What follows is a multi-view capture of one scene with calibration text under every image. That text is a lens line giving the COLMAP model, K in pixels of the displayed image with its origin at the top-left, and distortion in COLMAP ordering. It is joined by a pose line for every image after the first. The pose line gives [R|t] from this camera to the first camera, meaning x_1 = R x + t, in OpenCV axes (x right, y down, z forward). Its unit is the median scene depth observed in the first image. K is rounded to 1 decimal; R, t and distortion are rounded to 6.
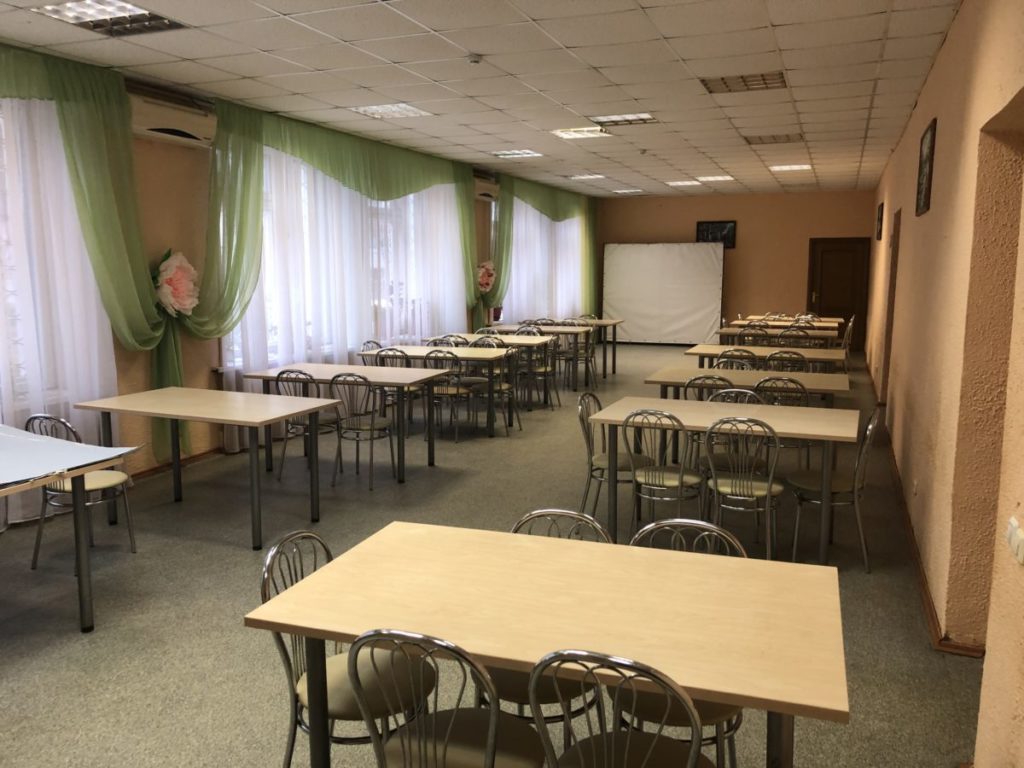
lens RADIAL K [[840.3, 0, 505.5], [0, 840.3, 388.5], [0, 0, 1]] dist [0.054329, -0.054455]
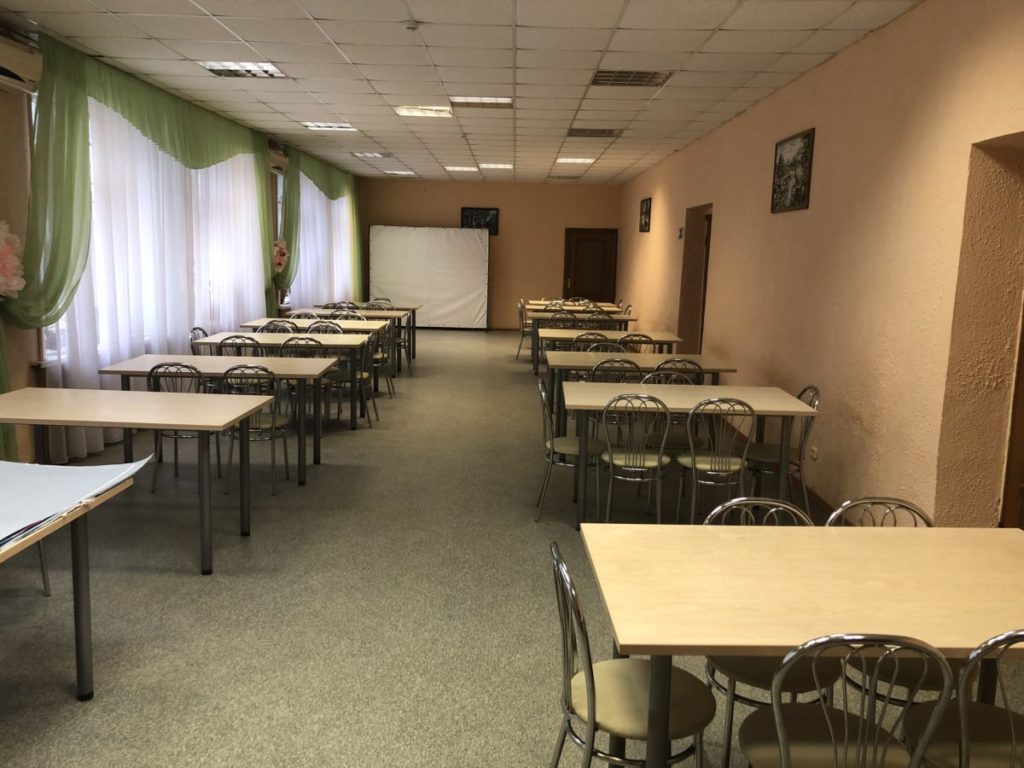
lens RADIAL K [[840.3, 0, 512.3], [0, 840.3, 385.2], [0, 0, 1]] dist [0.054329, -0.054455]
pose [[0.931695, -0.034003, 0.361647, -0.176183], [0.027907, 0.999367, 0.022068, -0.006209], [-0.362168, -0.010468, 0.932054, 0.051875]]
